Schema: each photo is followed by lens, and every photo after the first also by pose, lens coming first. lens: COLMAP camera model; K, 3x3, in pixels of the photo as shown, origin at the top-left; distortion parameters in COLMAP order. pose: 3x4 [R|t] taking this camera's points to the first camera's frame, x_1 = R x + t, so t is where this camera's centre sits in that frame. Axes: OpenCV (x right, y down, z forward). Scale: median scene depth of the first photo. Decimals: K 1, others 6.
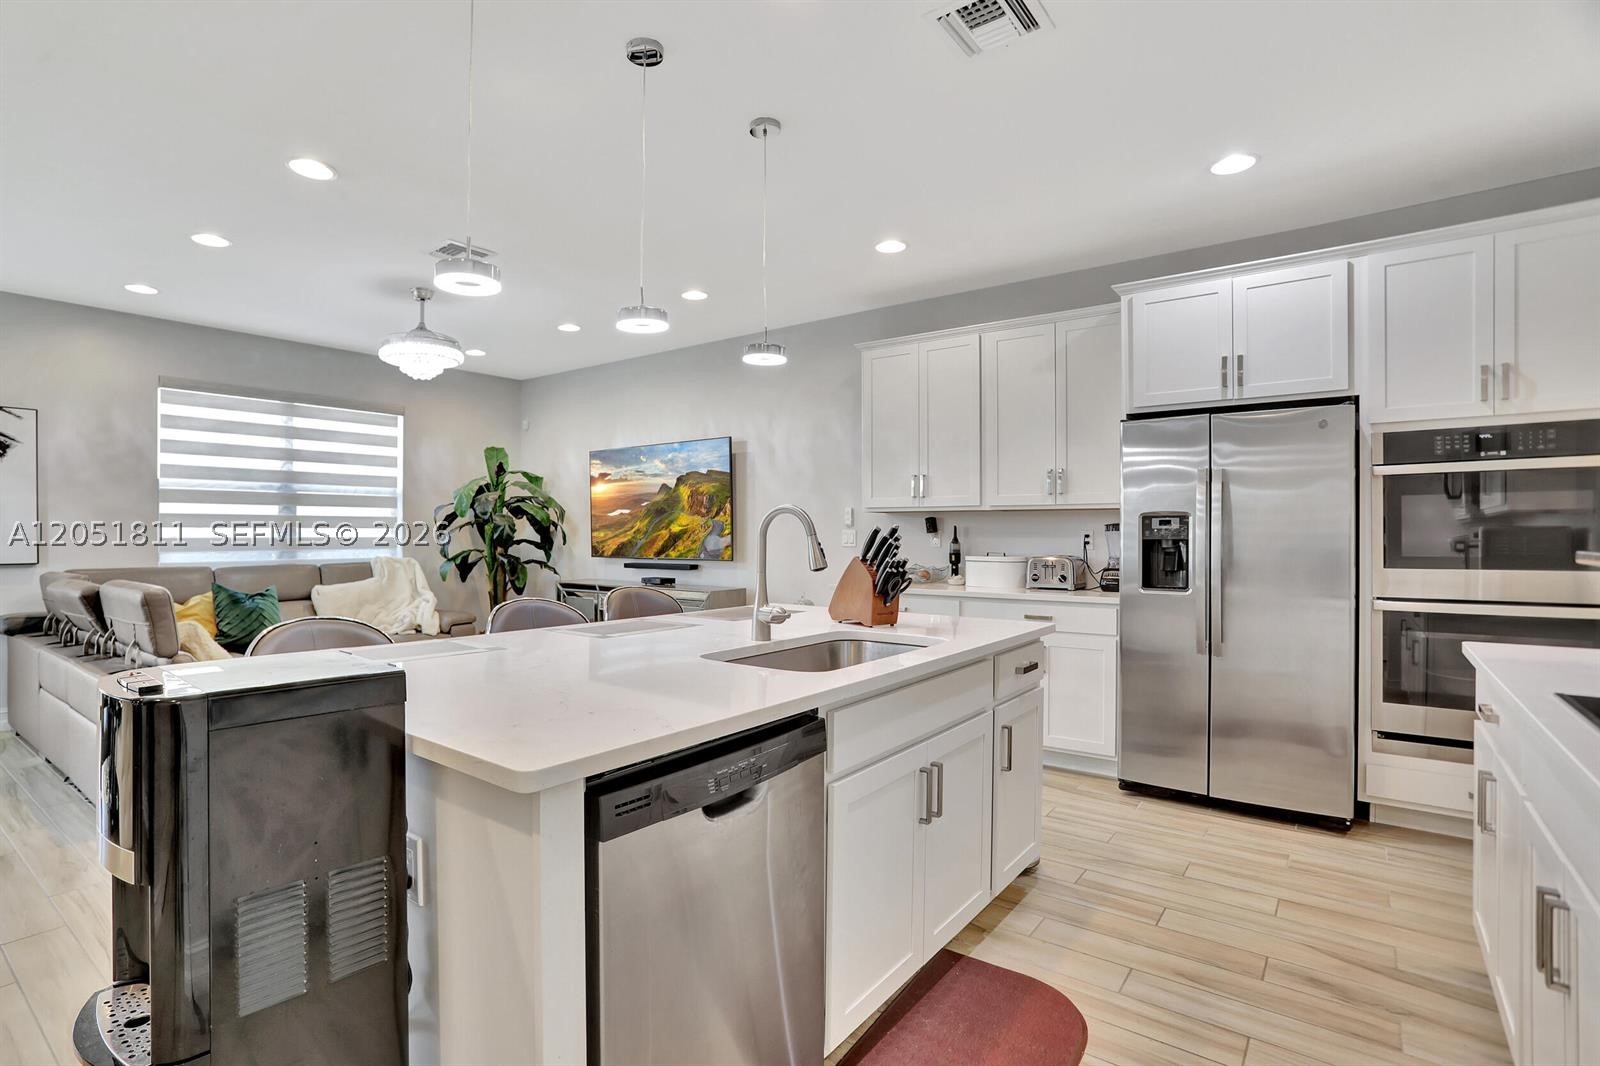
lens RADIAL K [[782.2, 0, 758.6], [0, 782.2, 532.3], [0, 0, 1]] dist [-0.040281, 0.012121]
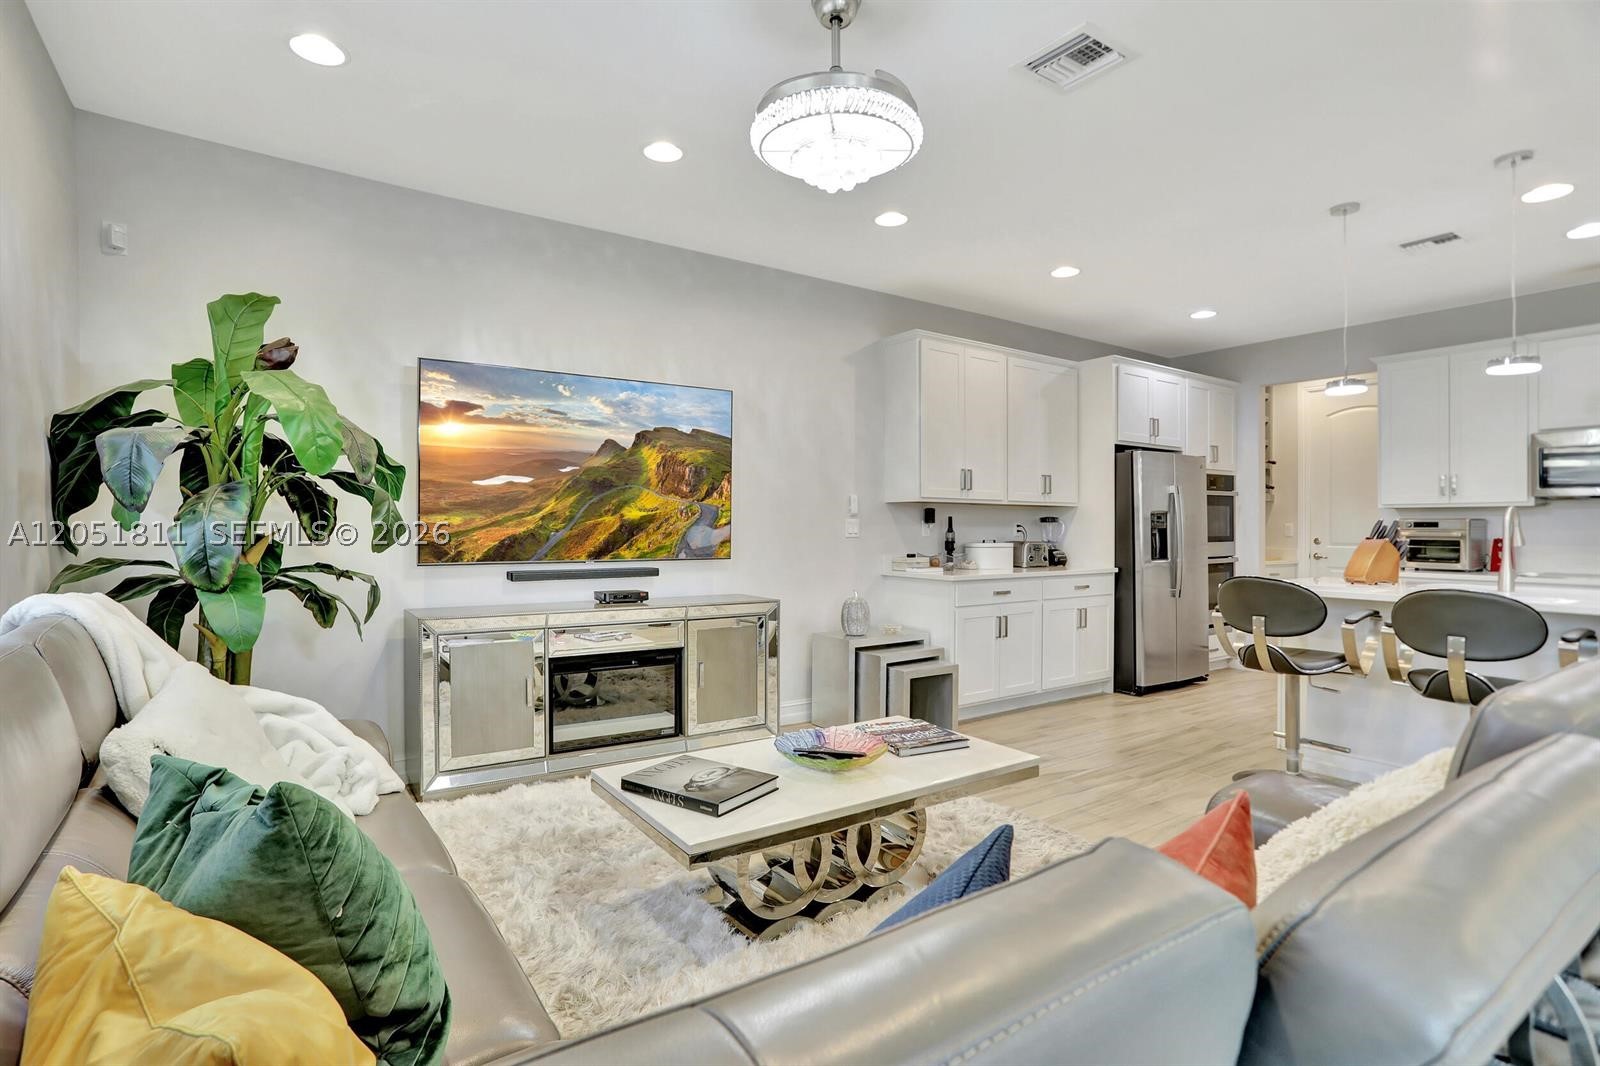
lens RADIAL K [[782.2, 0, 788.1], [0, 782.2, 527.9], [0, 0, 1]] dist [-0.040281, 0.012121]
pose [[0.306034, 0.000809, 0.952020, -0.848357], [-0.004120, 0.999991, 0.000475, 0.008056], [-0.952012, -0.004068, 0.306034, 0.853844]]
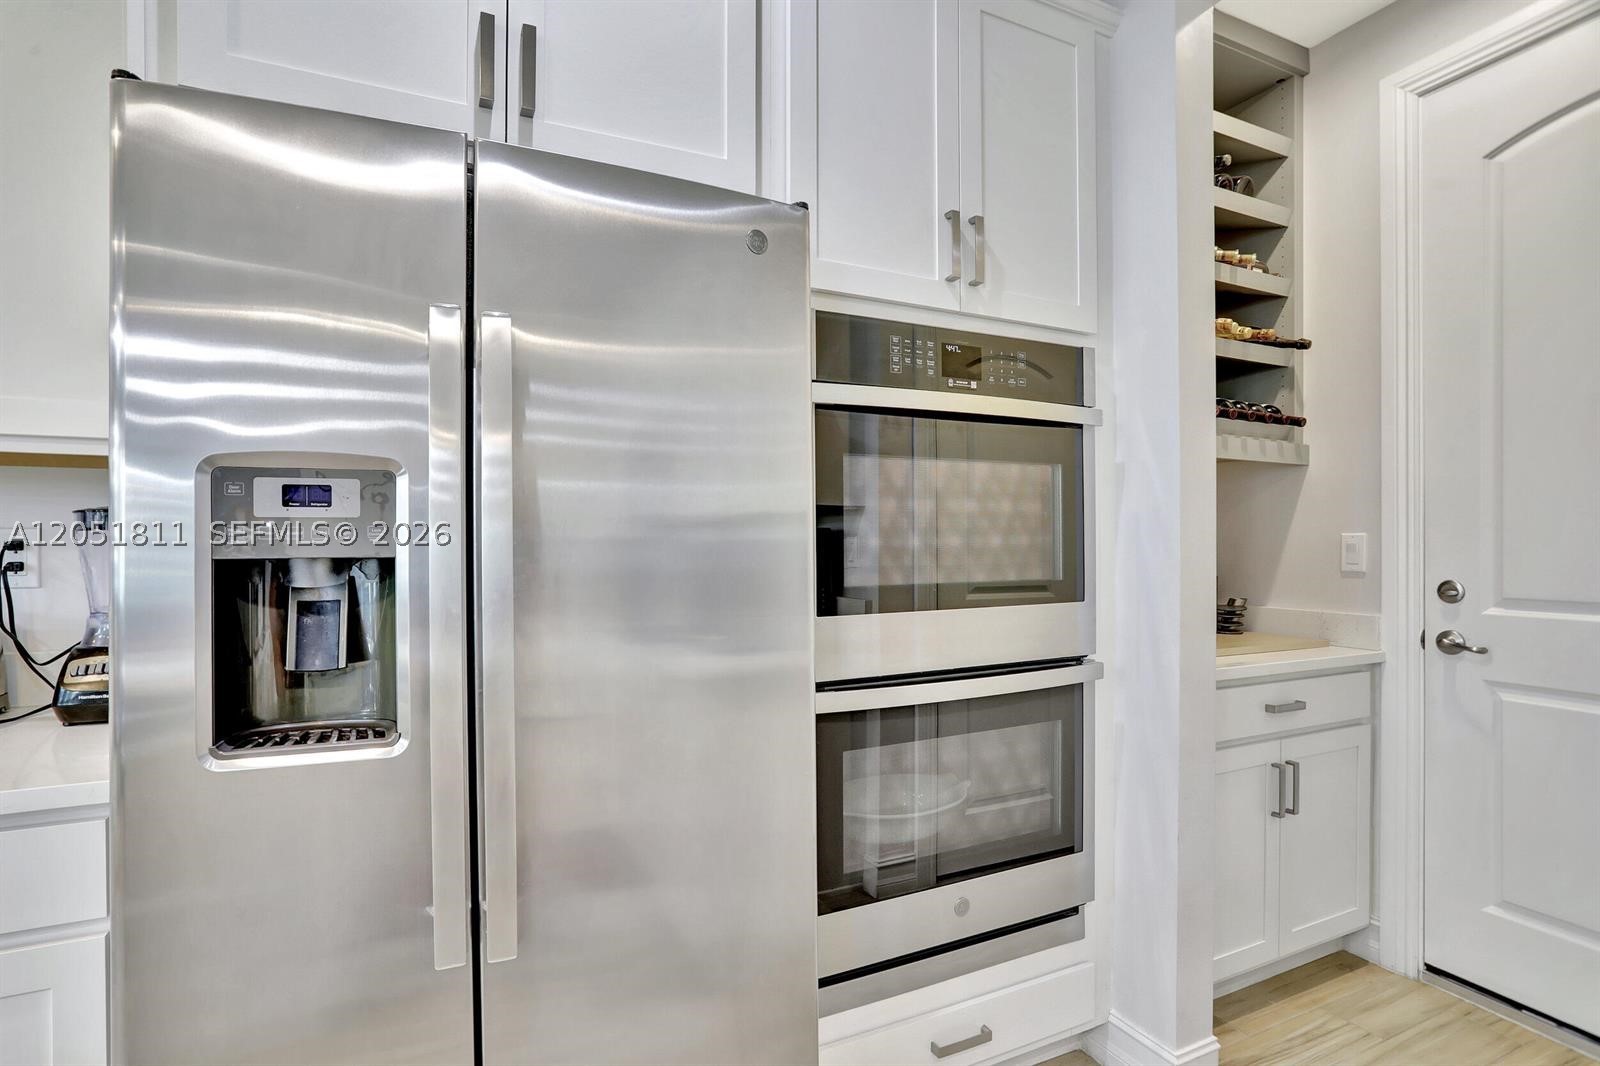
lens RADIAL K [[782.2, 0, 767.9], [0, 782.2, 534.1], [0, 0, 1]] dist [-0.040281, 0.012121]
pose [[0.445970, -0.000547, 0.895048, 0.248436], [-0.006057, 0.999975, 0.003629, -0.001112], [-0.895028, -0.007040, 0.445955, 0.511474]]
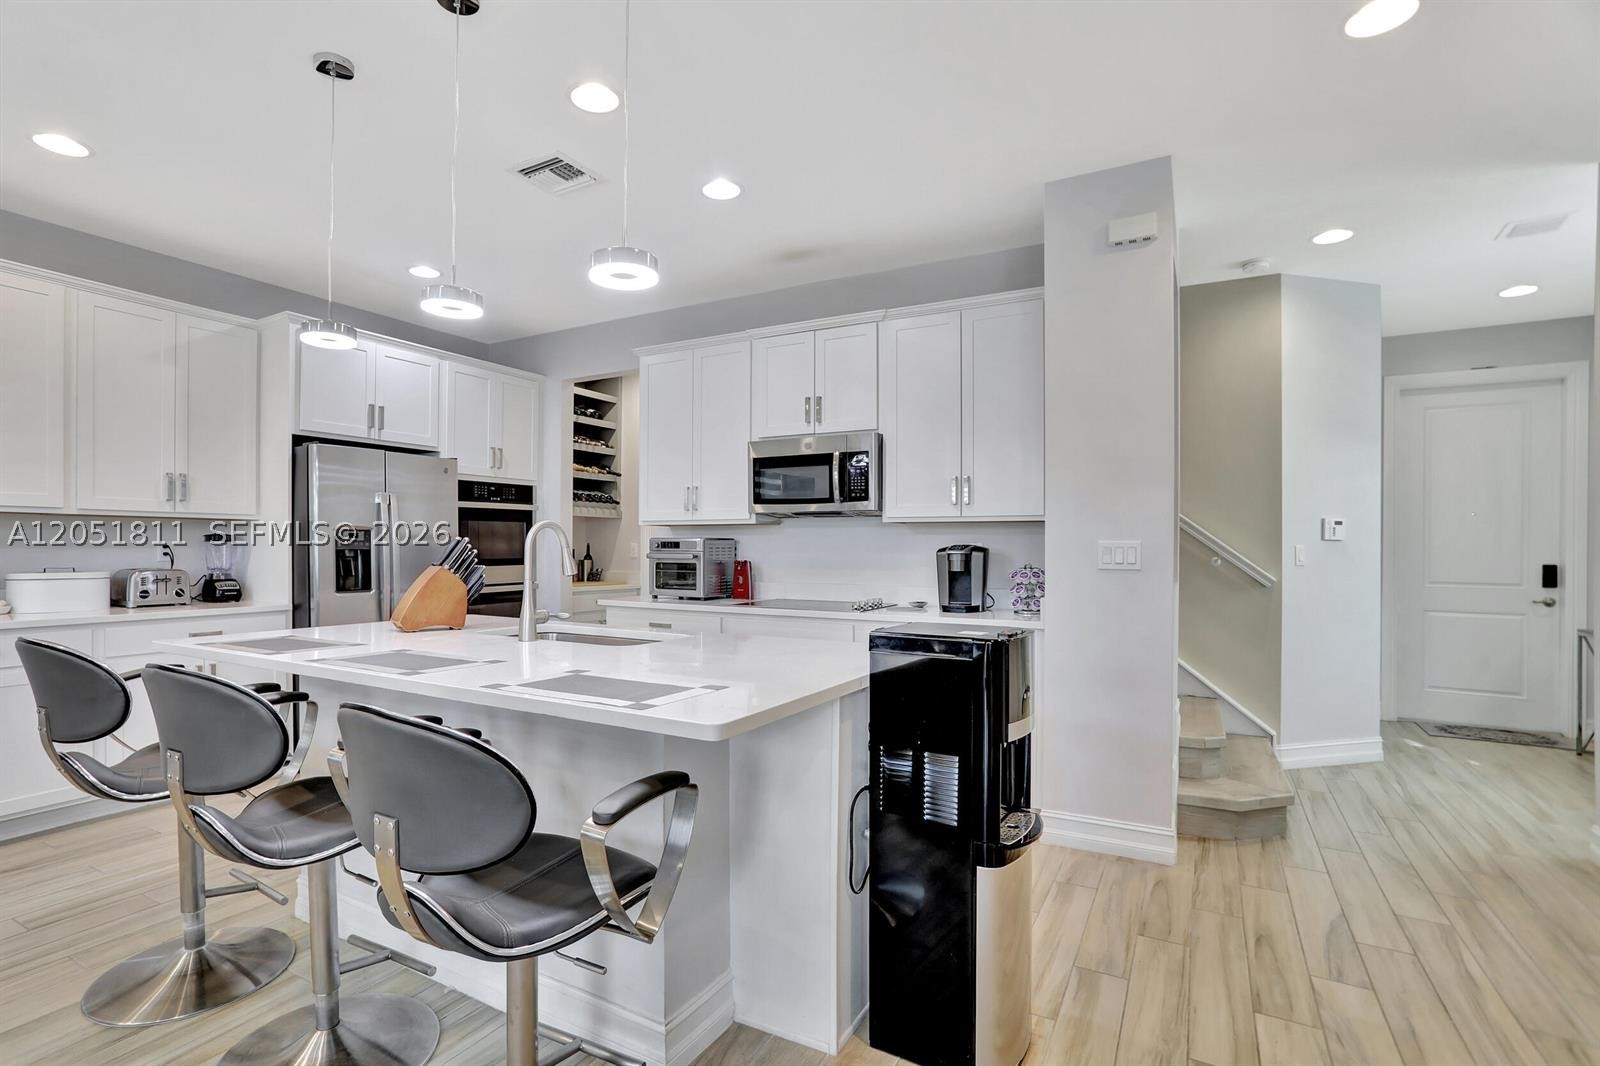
lens RADIAL K [[782.2, 0, 762.9], [0, 782.2, 545.4], [0, 0, 1]] dist [-0.040281, 0.012121]
pose [[-0.141073, 0.001651, 0.989998, -0.513397], [-0.003777, 0.999990, -0.002206, 0.002611], [-0.989992, -0.004051, -0.141065, 0.374960]]
